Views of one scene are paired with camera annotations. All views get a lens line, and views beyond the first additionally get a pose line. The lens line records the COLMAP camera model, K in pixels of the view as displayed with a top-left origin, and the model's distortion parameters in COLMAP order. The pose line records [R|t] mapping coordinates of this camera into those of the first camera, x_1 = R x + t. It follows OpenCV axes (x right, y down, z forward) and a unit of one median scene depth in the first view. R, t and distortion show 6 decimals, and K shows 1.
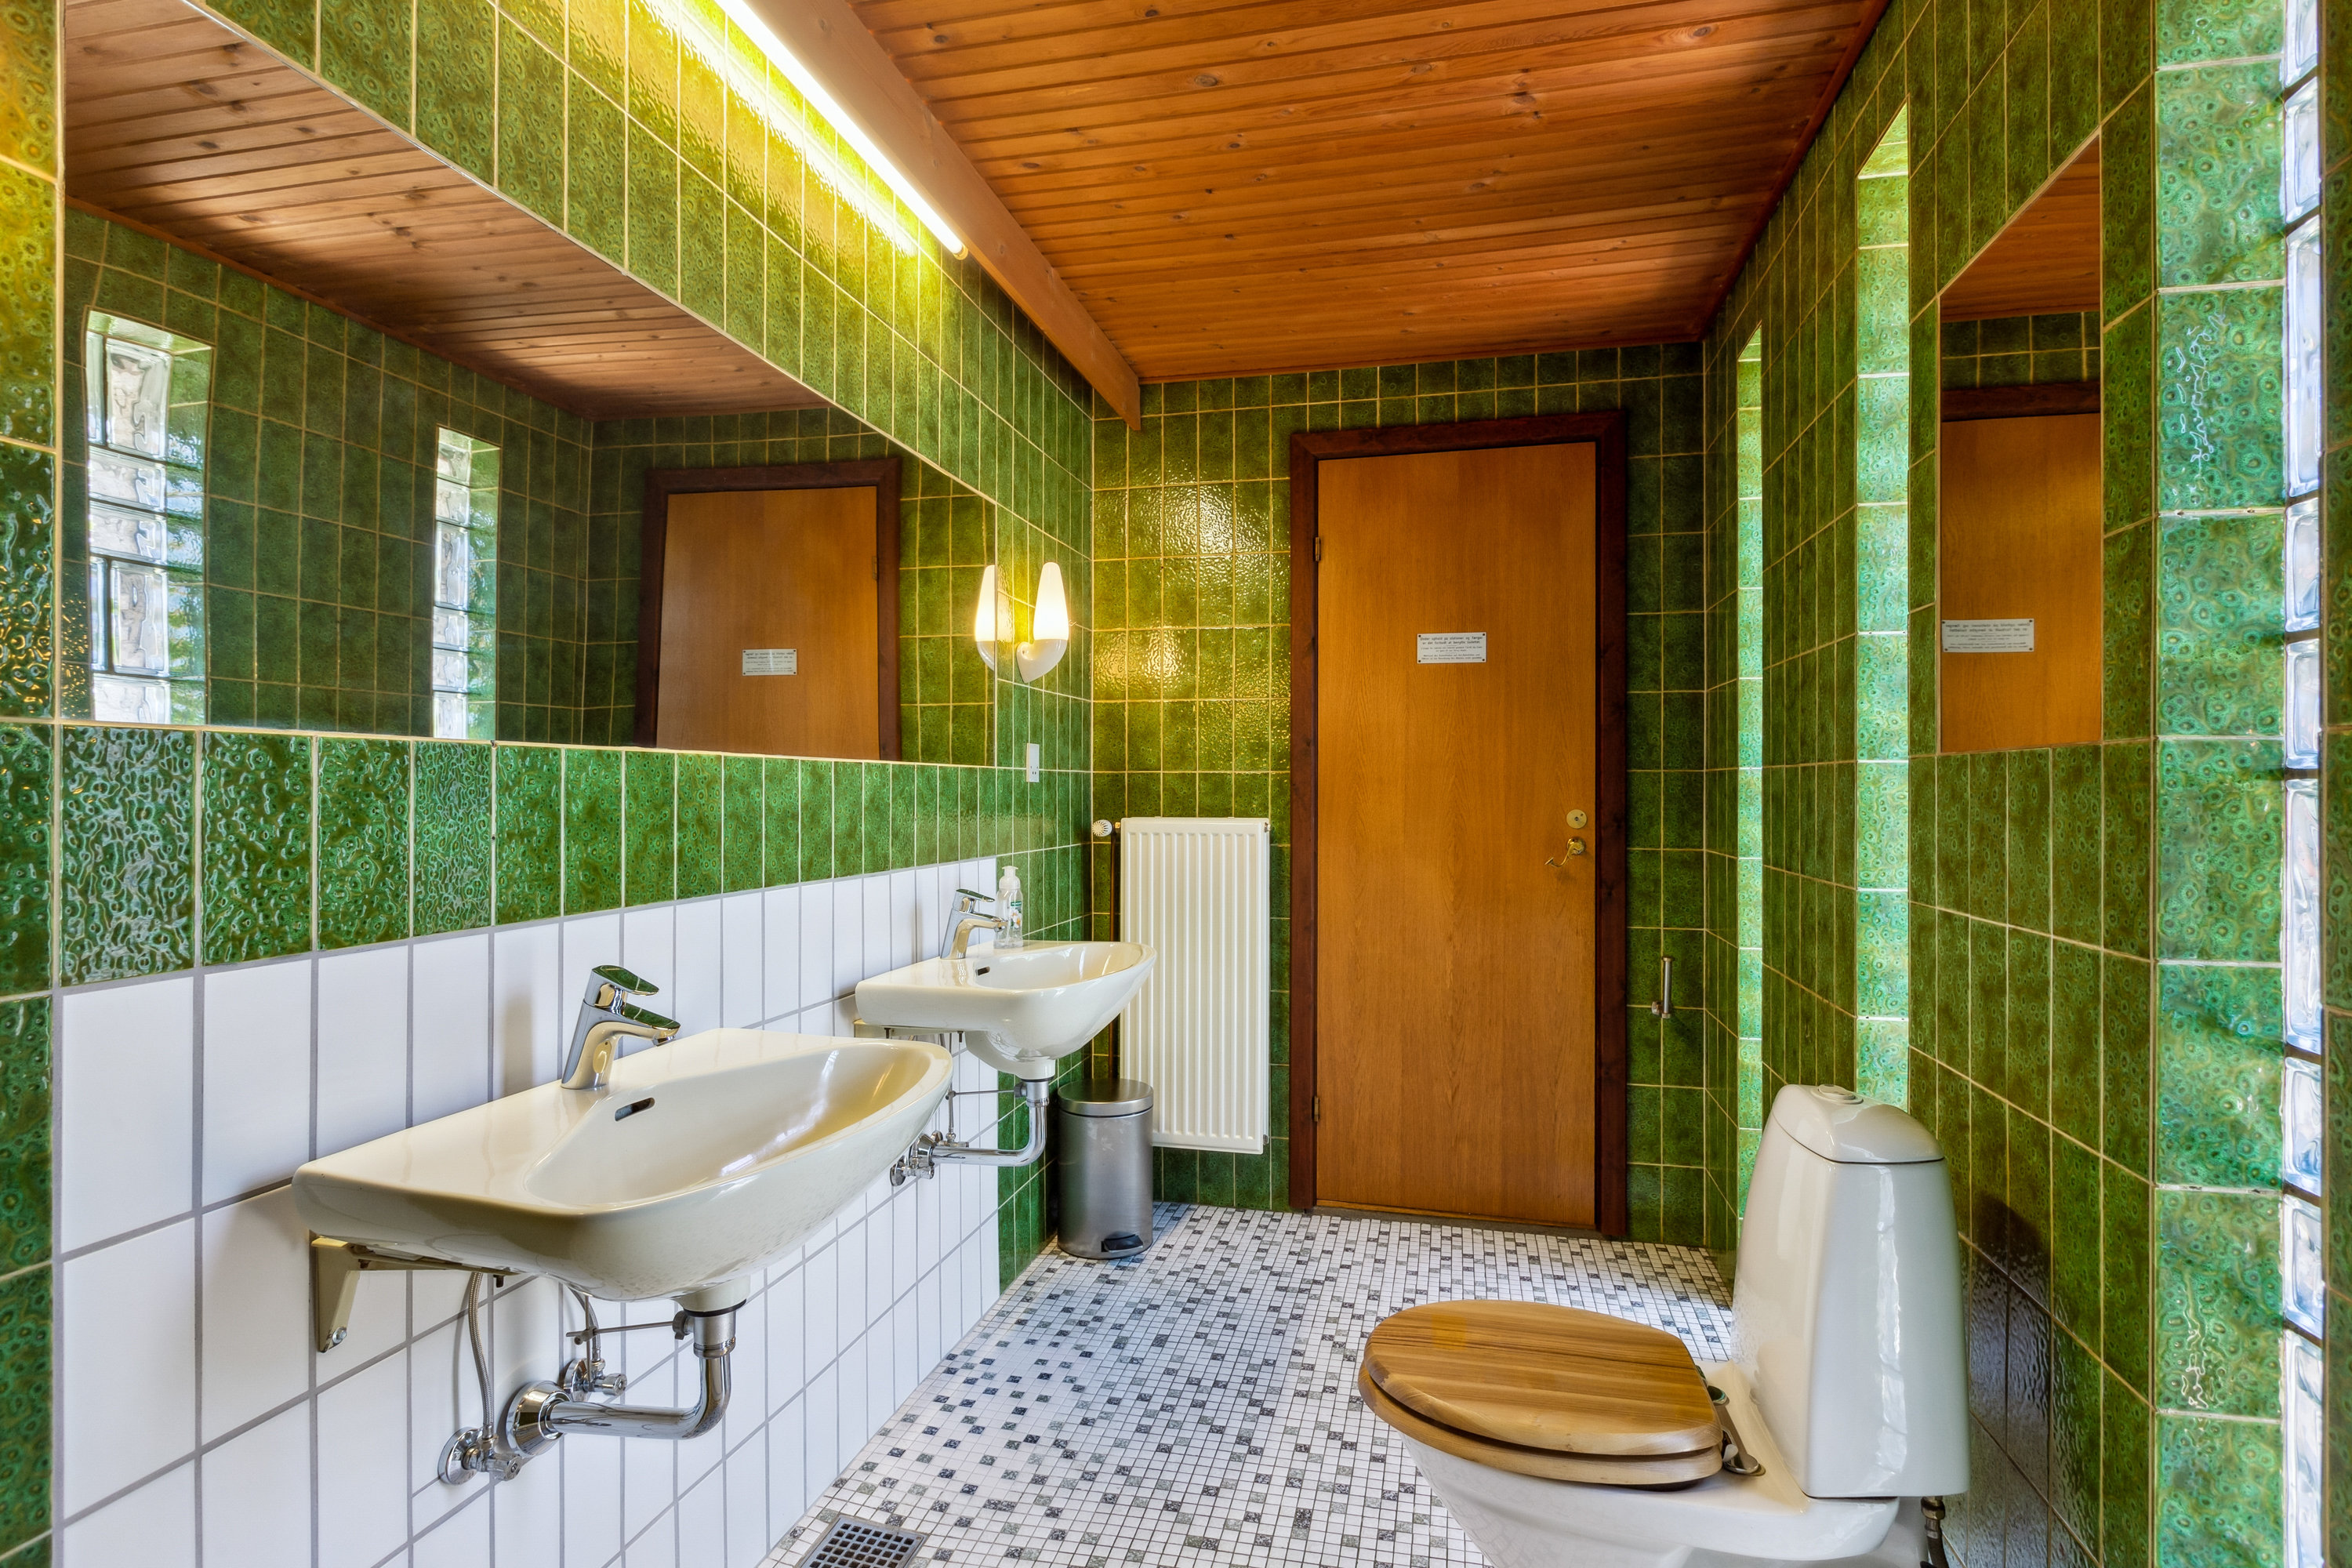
lens RADIAL K [[1199.7, 0, 1179.3], [0, 1199.7, 785.6], [0, 0, 1]] dist [0.004021, 0.000015]
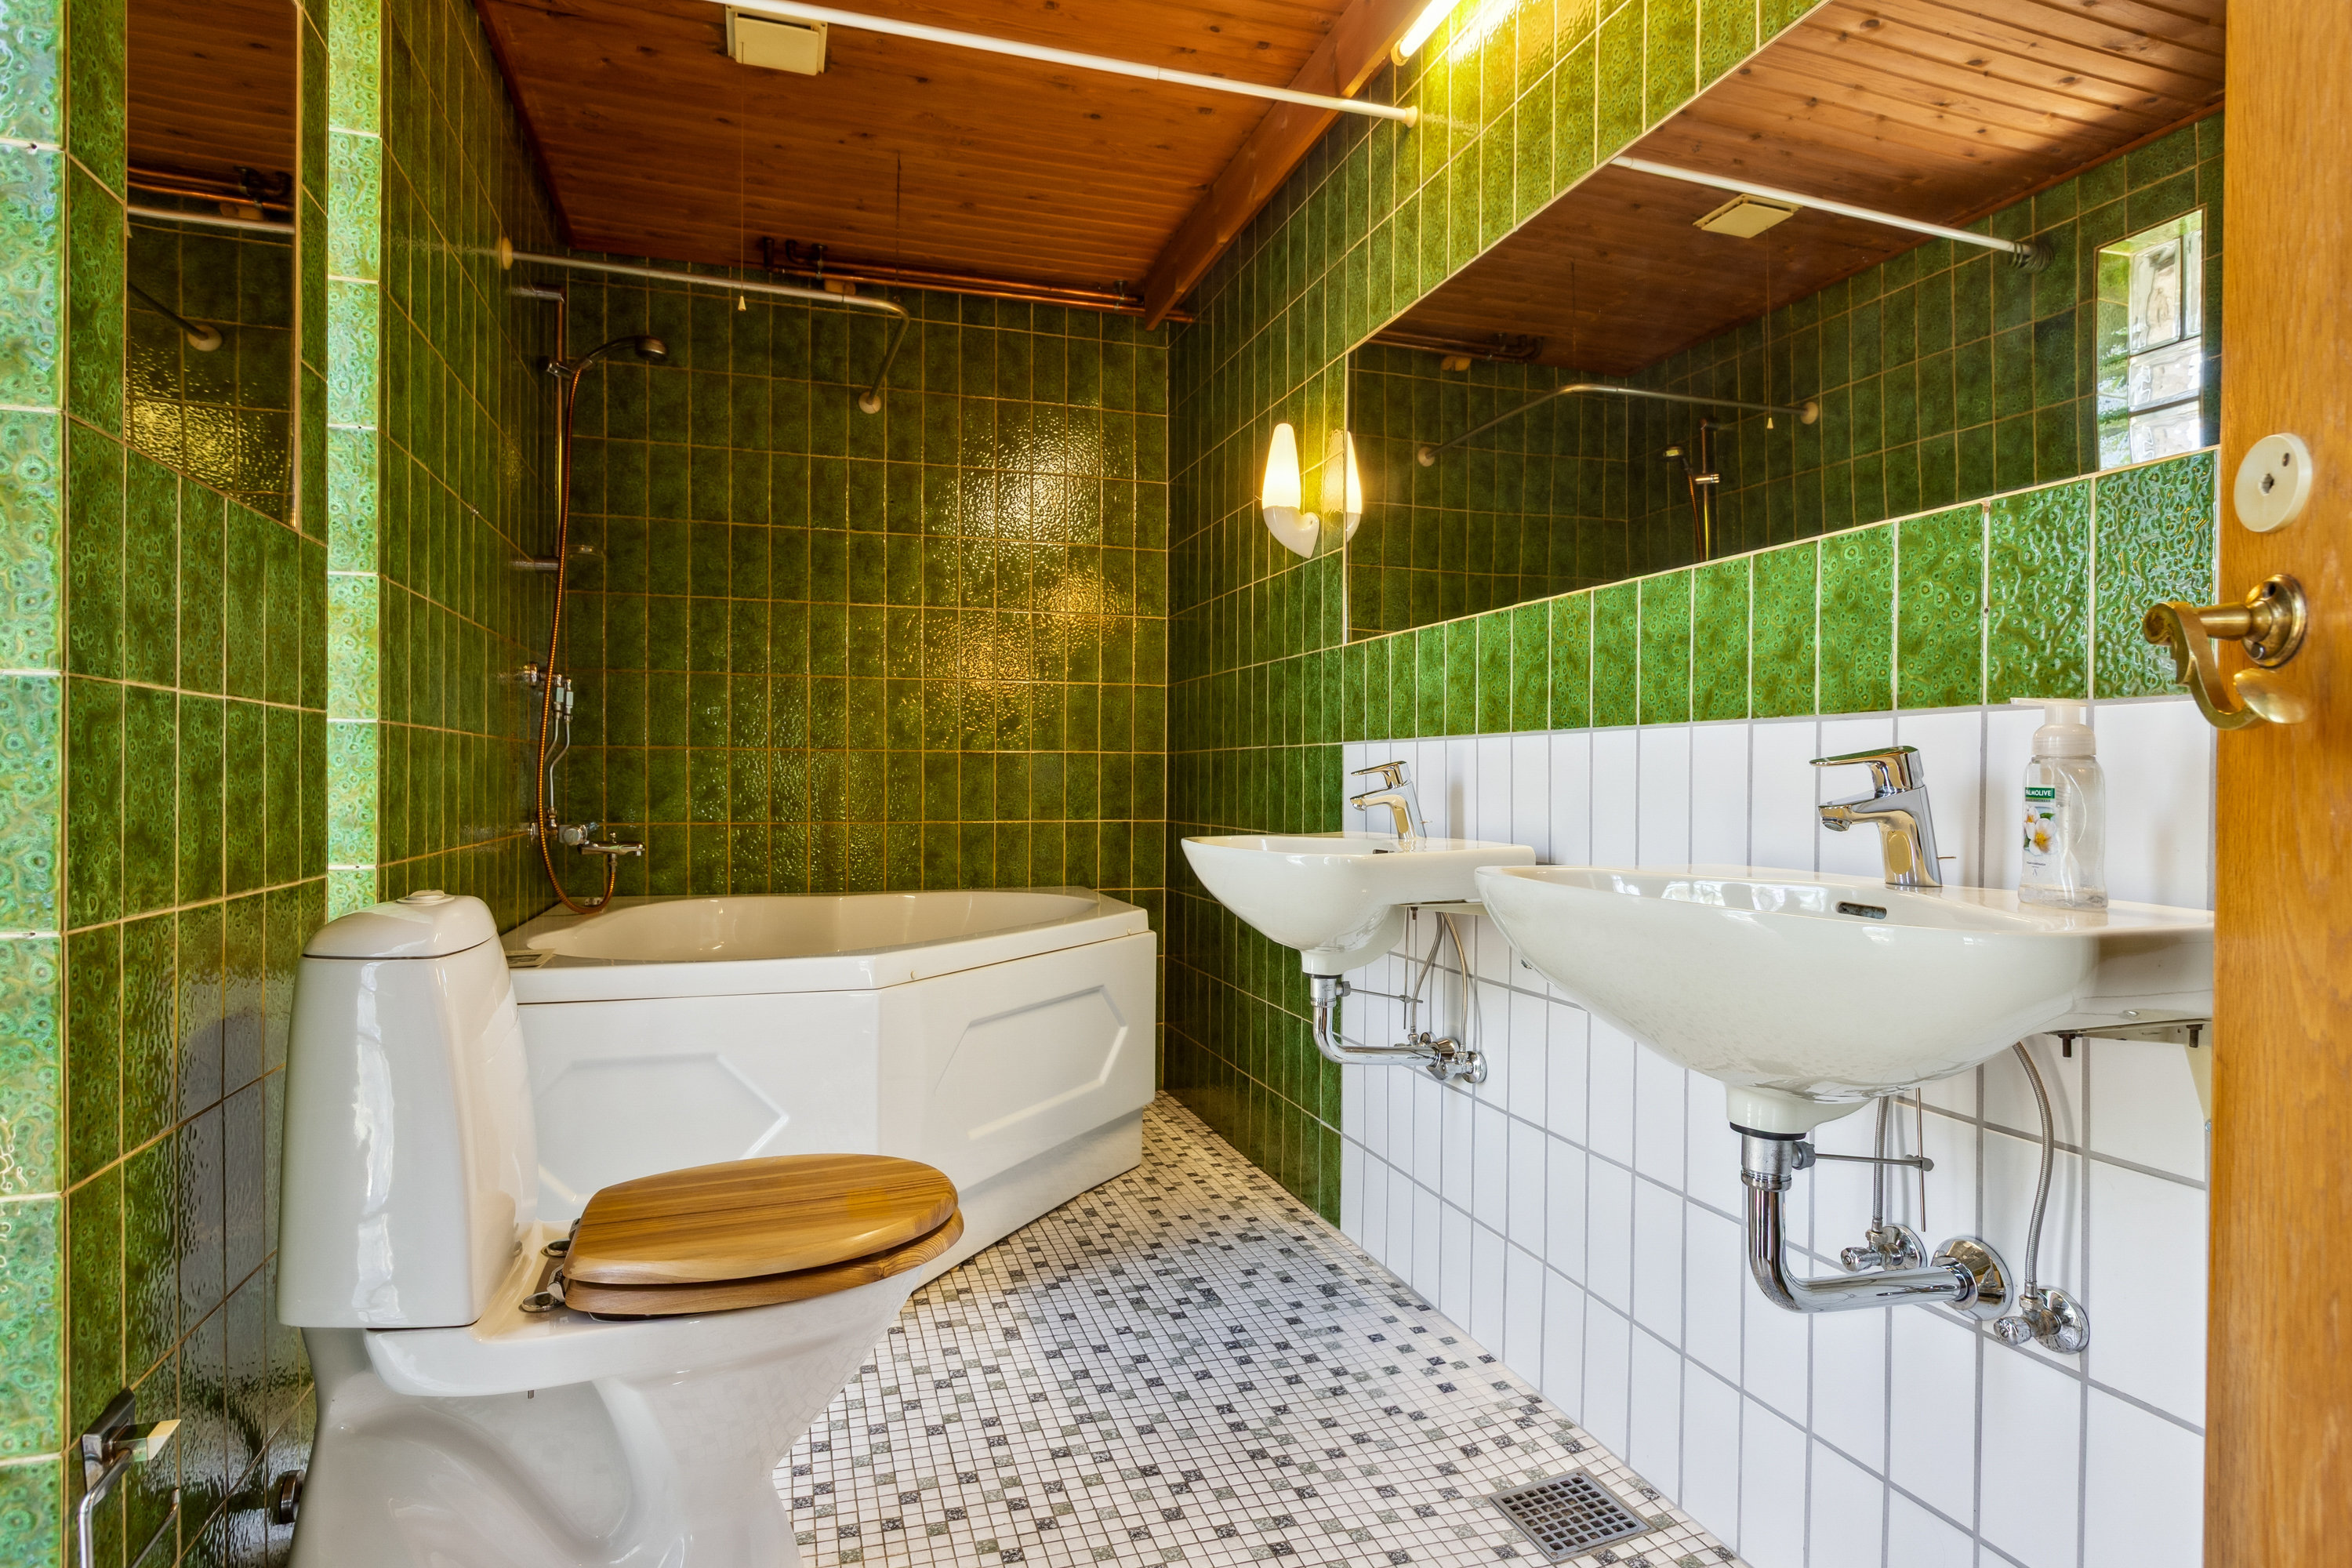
lens RADIAL K [[1254.3, 0, 1189.1], [0, 1254.3, 783.8], [0, 0, 1]] dist [0.003431, 0.001107]
pose [[-0.853941, -0.006240, -0.520333, 0.482433], [-0.008094, 0.999966, 0.001290, 0.147112], [0.520307, 0.005313, -0.853963, 1.829800]]
